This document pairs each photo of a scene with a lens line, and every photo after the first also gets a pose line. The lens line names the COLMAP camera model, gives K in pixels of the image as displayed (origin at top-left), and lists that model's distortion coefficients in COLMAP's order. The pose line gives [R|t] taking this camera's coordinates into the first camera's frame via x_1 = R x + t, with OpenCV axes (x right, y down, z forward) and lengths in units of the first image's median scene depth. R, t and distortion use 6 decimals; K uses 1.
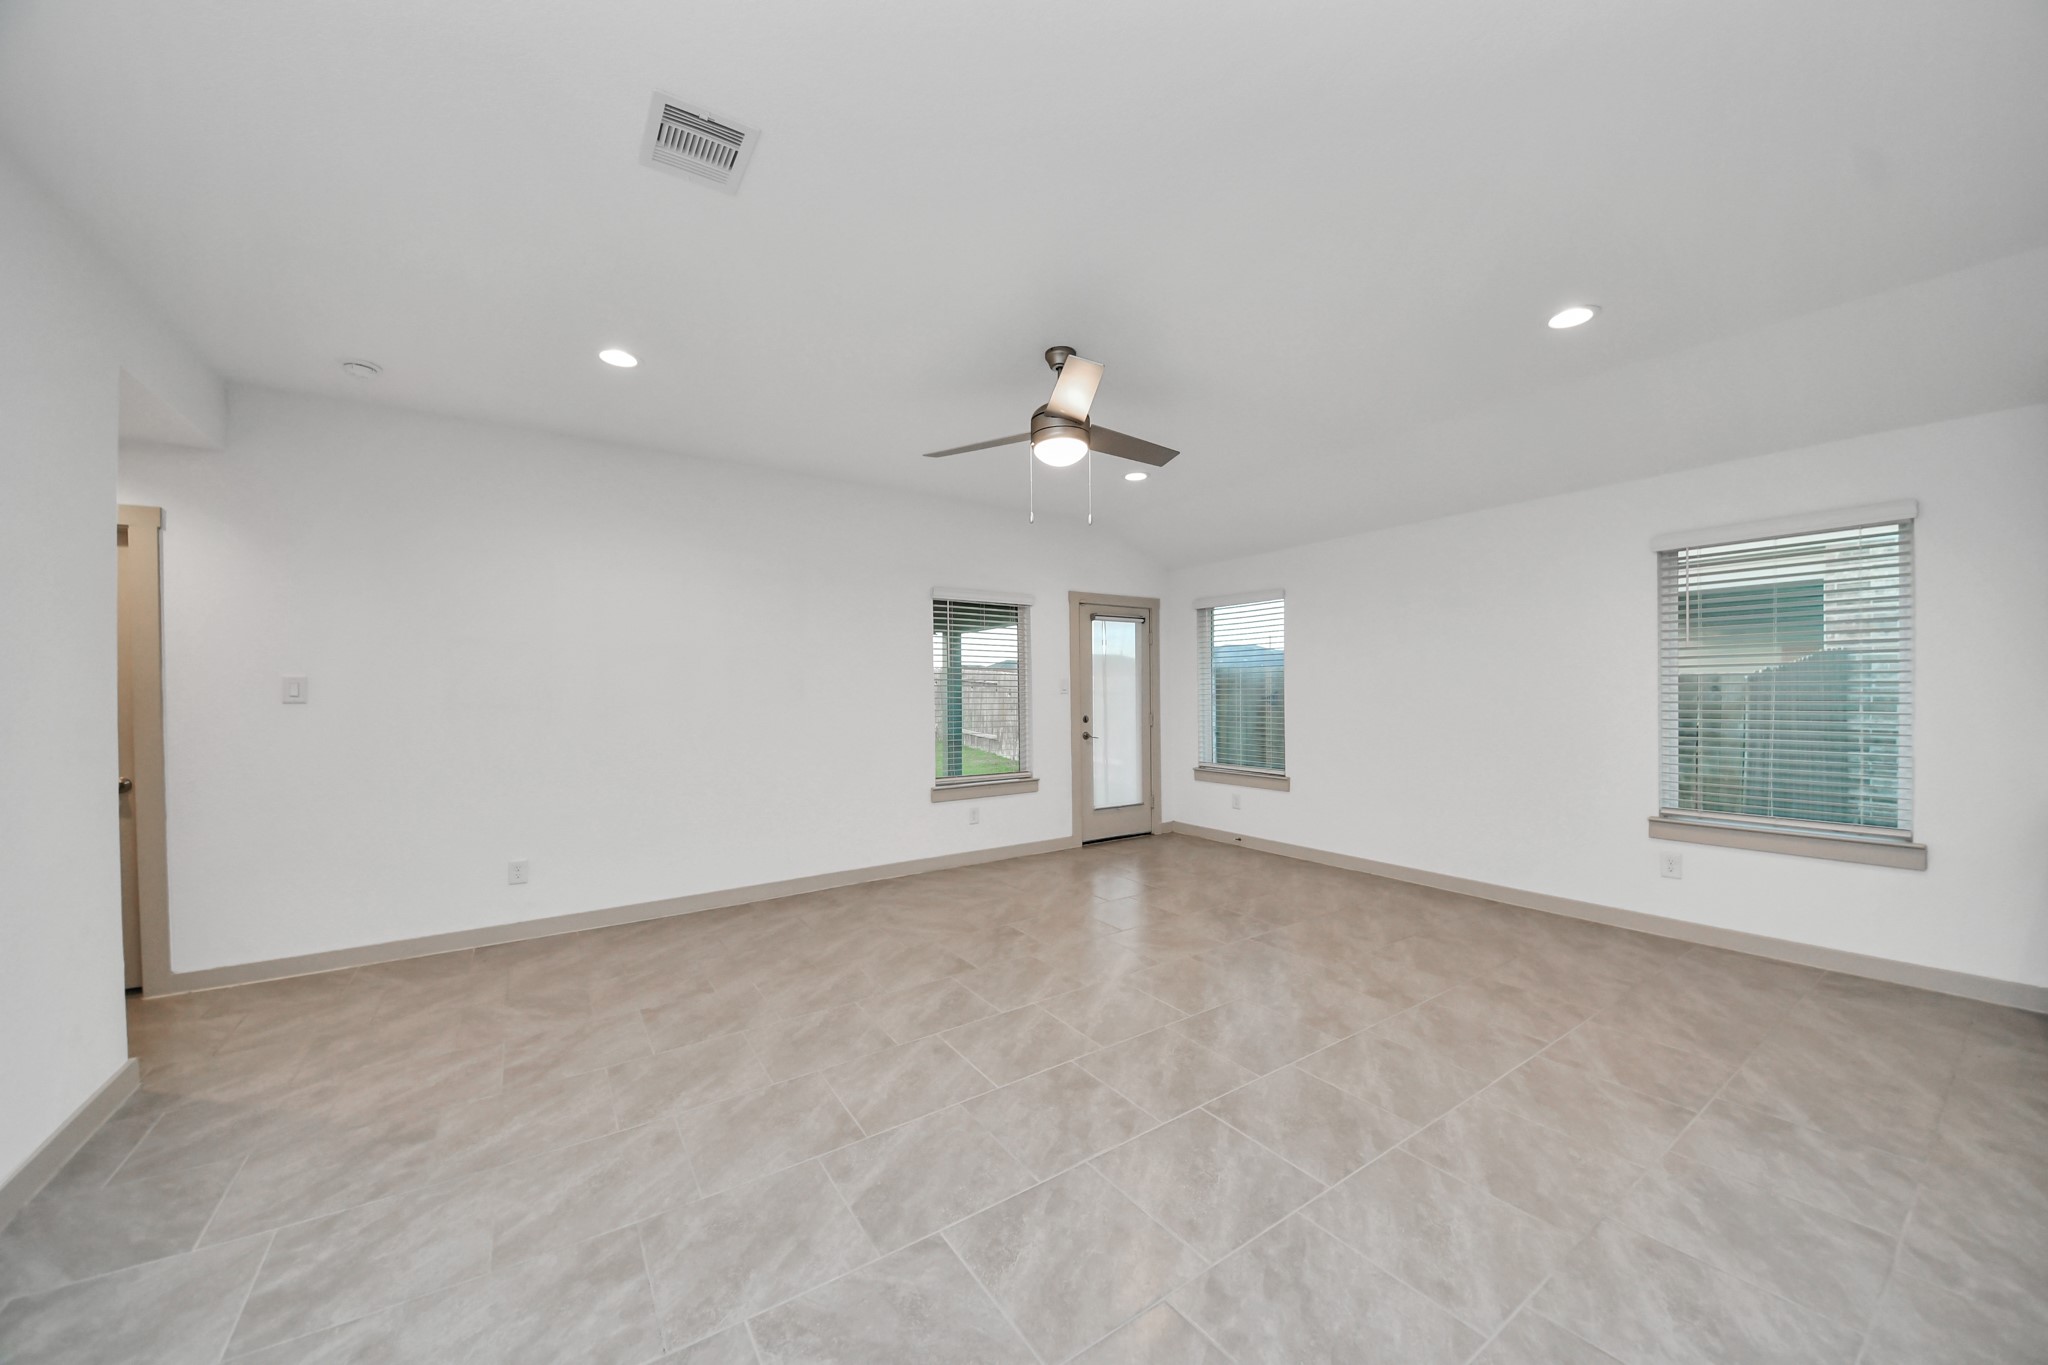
lens RADIAL K [[725.4, 0, 1021.4], [0, 725.4, 696.7], [0, 0, 1]] dist [0.039788, -0.018781]
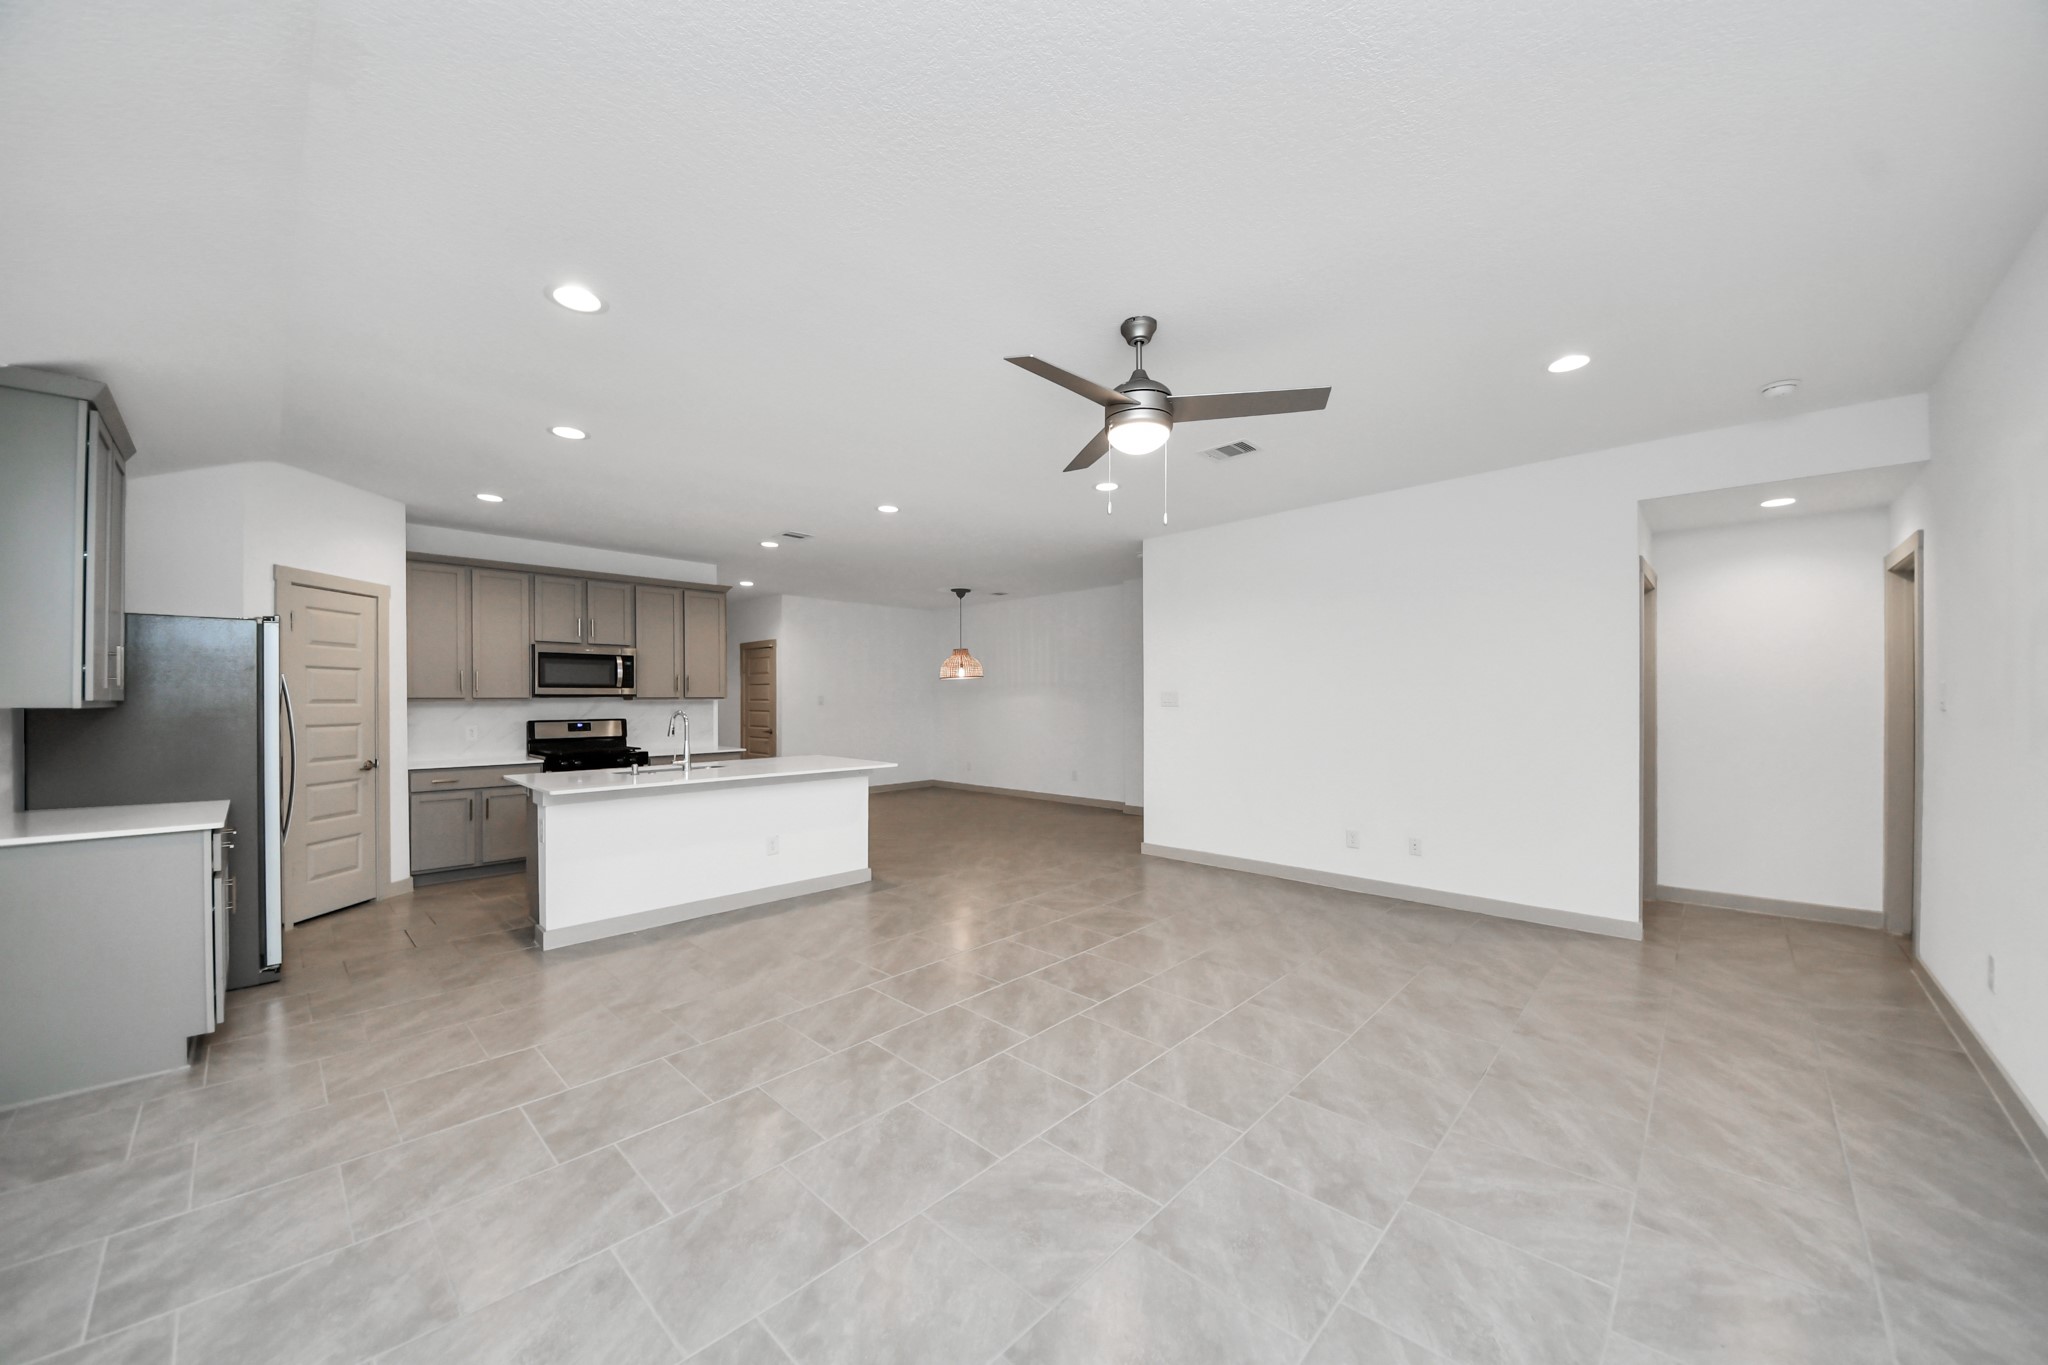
lens RADIAL K [[728.4, 0, 1023.0], [0, 728.4, 695.4], [0, 0, 1]] dist [0.024402, -0.013846]
pose [[-0.976285, 0.011021, -0.216210, 0.382178], [0.009713, 0.999928, 0.007112, -0.032202], [0.216272, 0.004844, -0.976321, 1.813480]]
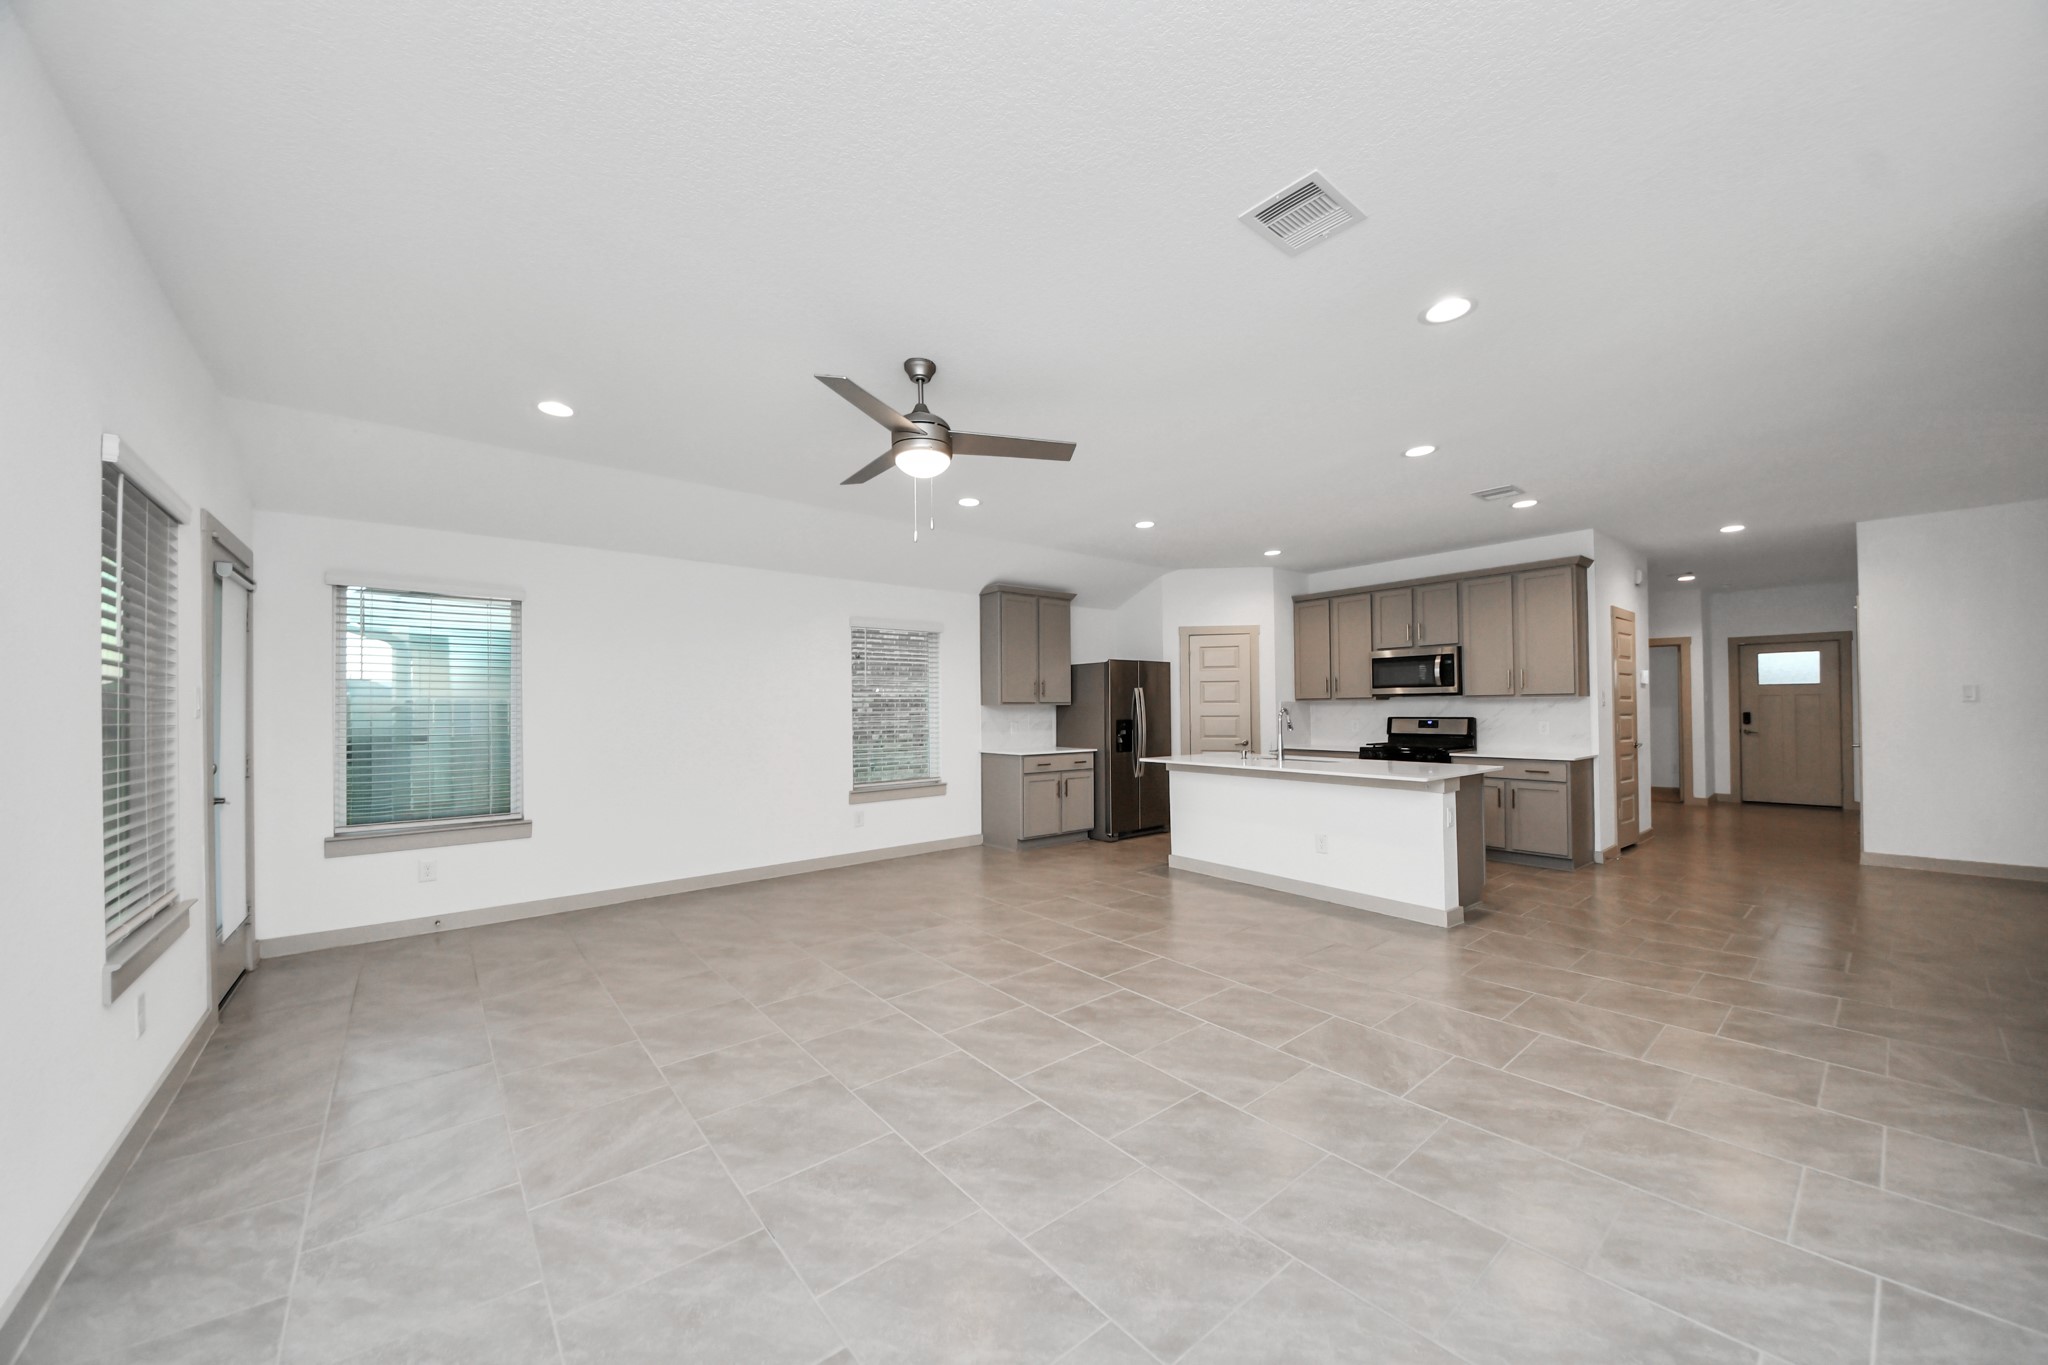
lens RADIAL K [[725.4, 0, 1021.4], [0, 725.4, 696.7], [0, 0, 1]] dist [0.039788, -0.018781]
pose [[-0.095105, 0.026203, 0.995122, -0.925598], [0.019825, 0.999505, -0.024423, 0.006731], [-0.995270, 0.017406, -0.095578, 0.954923]]
